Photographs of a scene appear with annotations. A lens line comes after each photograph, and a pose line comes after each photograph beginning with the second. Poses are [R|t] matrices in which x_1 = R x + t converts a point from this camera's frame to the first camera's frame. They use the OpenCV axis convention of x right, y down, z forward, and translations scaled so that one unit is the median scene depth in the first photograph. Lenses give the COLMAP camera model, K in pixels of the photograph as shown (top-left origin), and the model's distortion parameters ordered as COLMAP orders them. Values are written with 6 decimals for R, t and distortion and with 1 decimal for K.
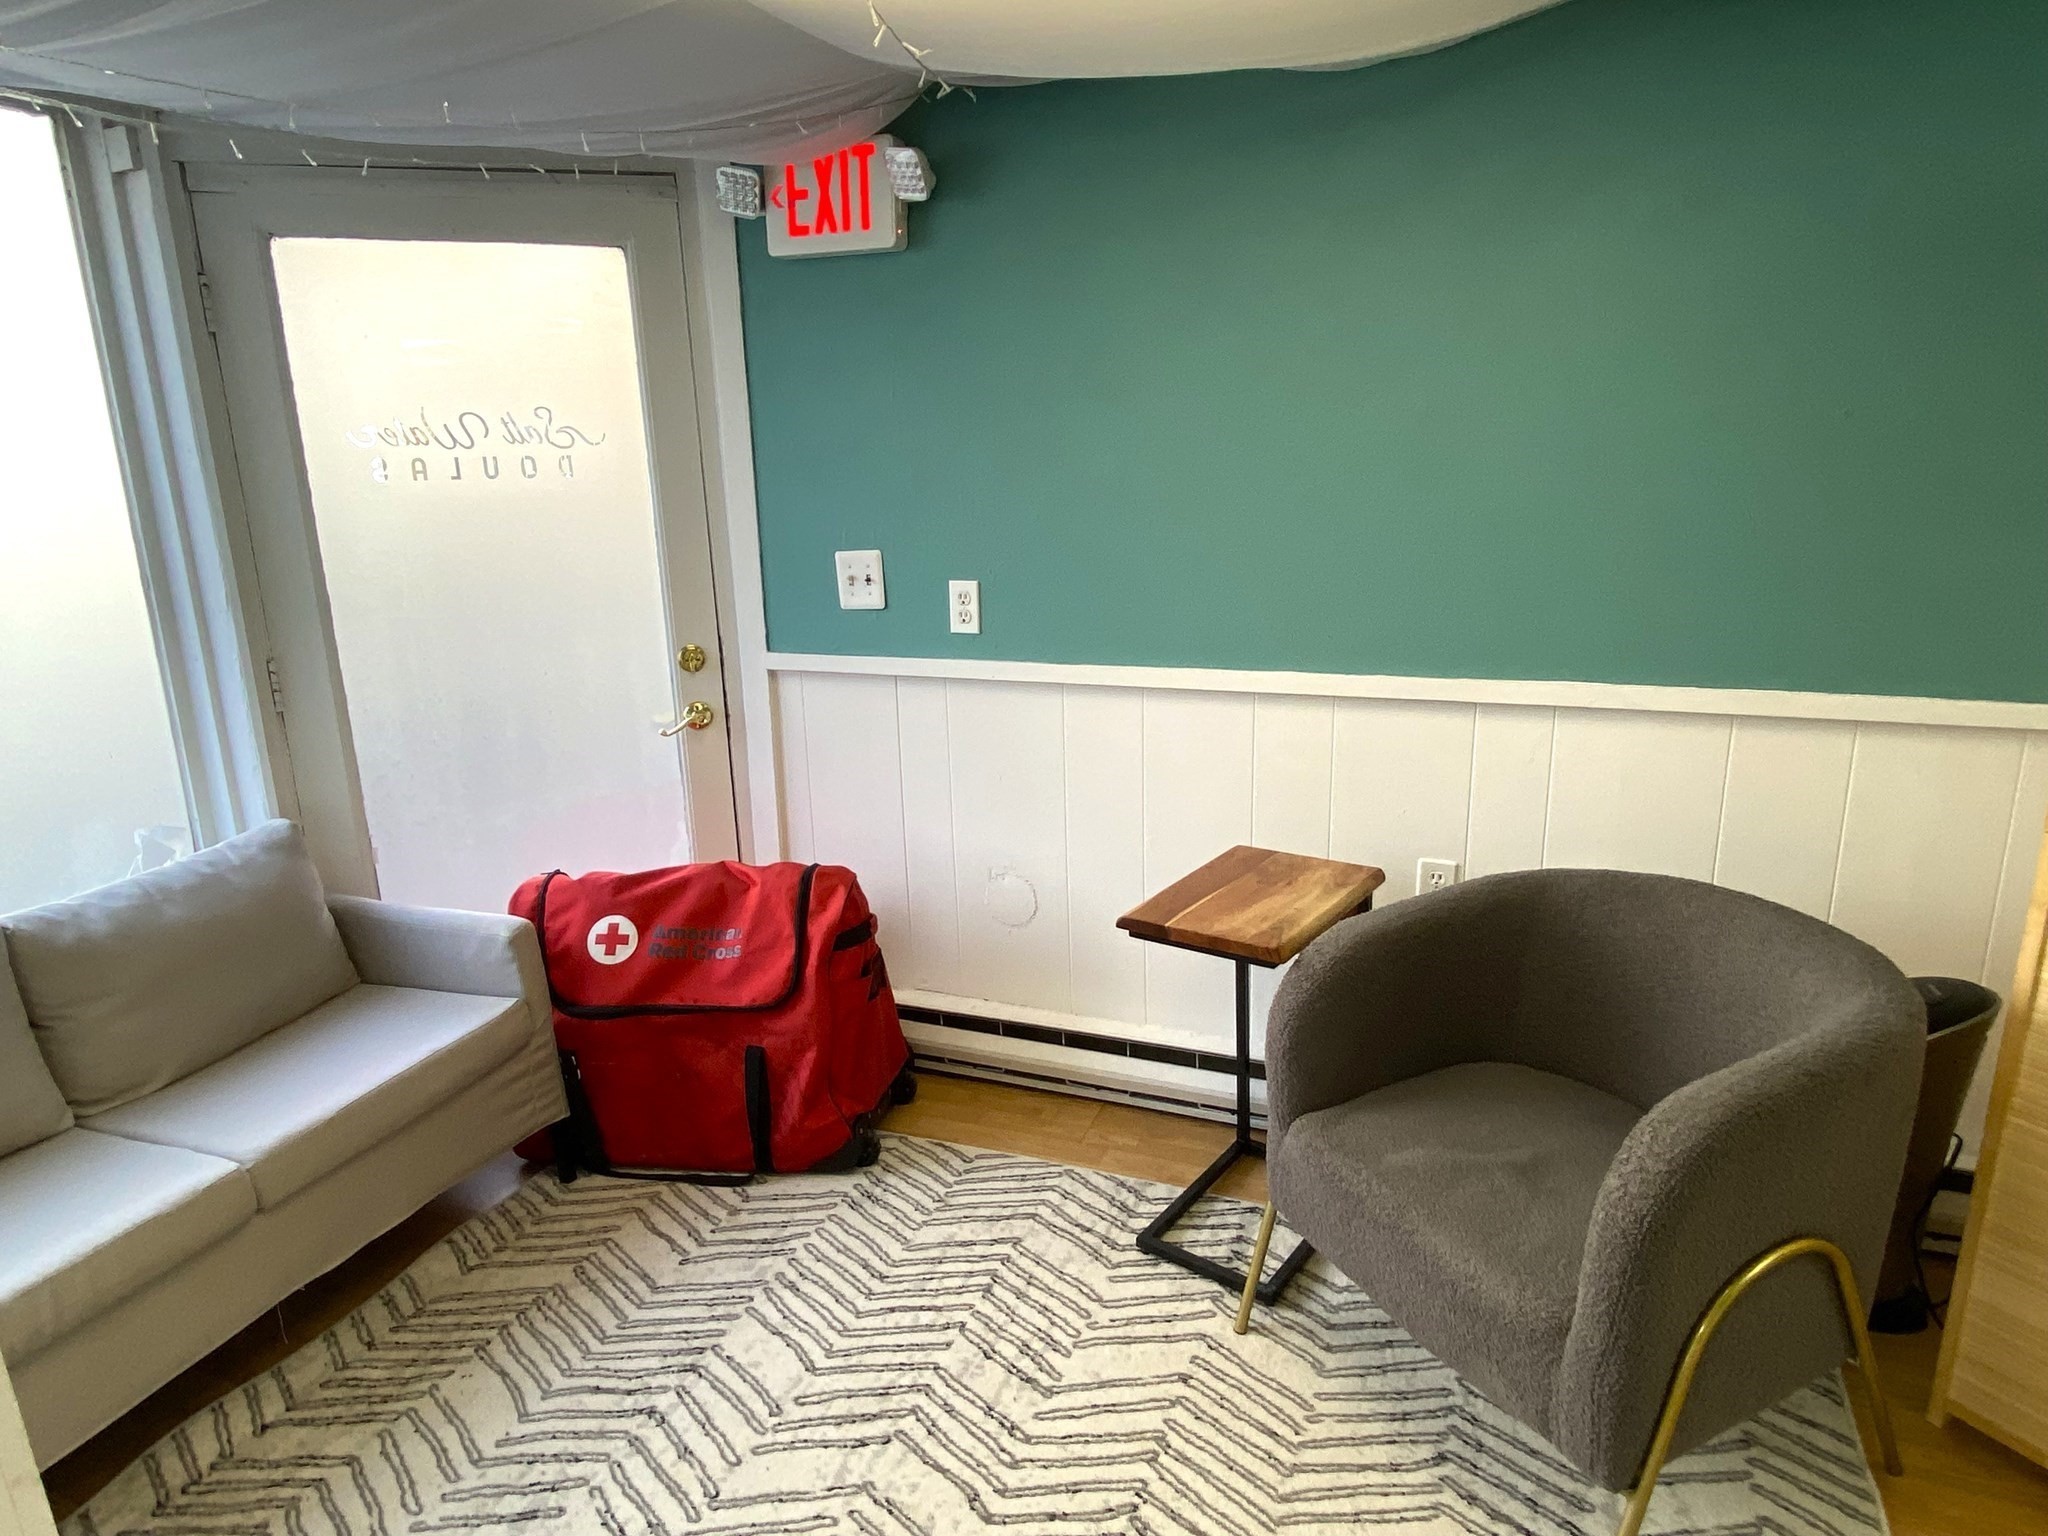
lens RADIAL K [[1185.0, 0, 1024.9], [0, 1185.0, 770.5], [0, 0, 1]] dist [0.039610, -0.041427]
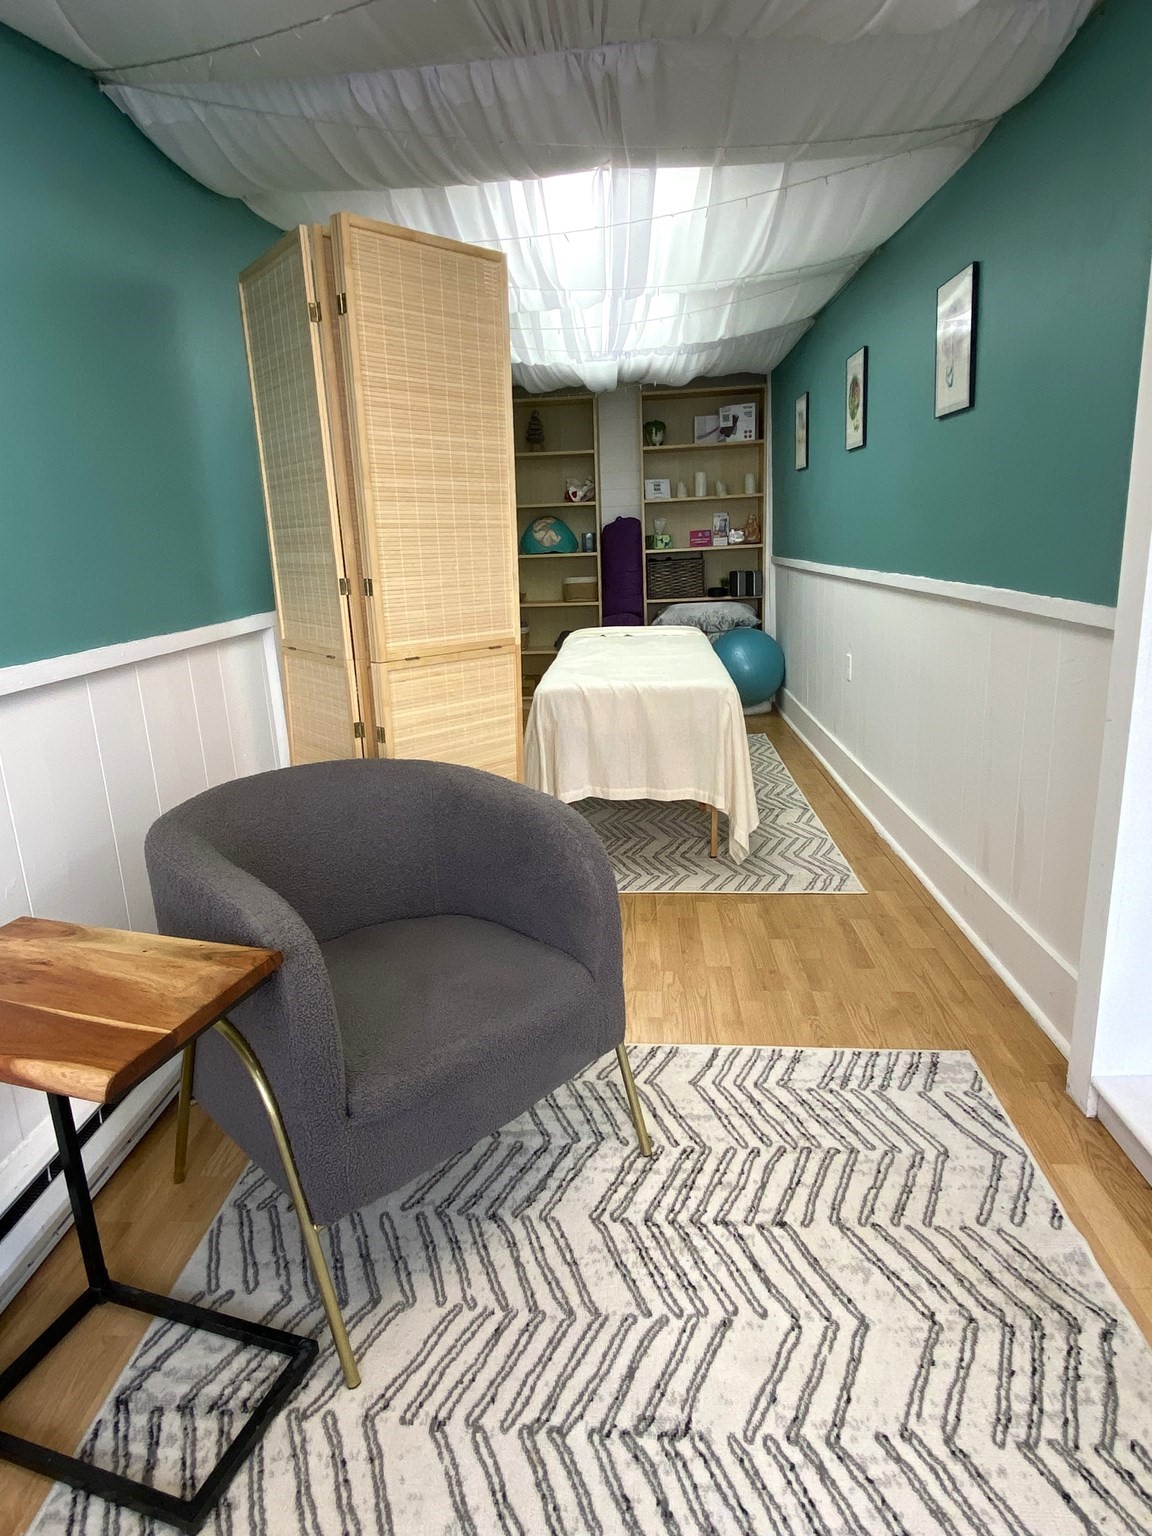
lens RADIAL K [[888.7, 0, 571.7], [0, 888.7, 766.4], [0, 0, 1]] dist [0.039610, -0.041427]
pose [[-0.312268, -0.196760, 0.929394, -0.412107], [0.291476, 0.911286, 0.290860, -0.088542], [-0.904174, 0.361722, -0.227215, 0.897548]]
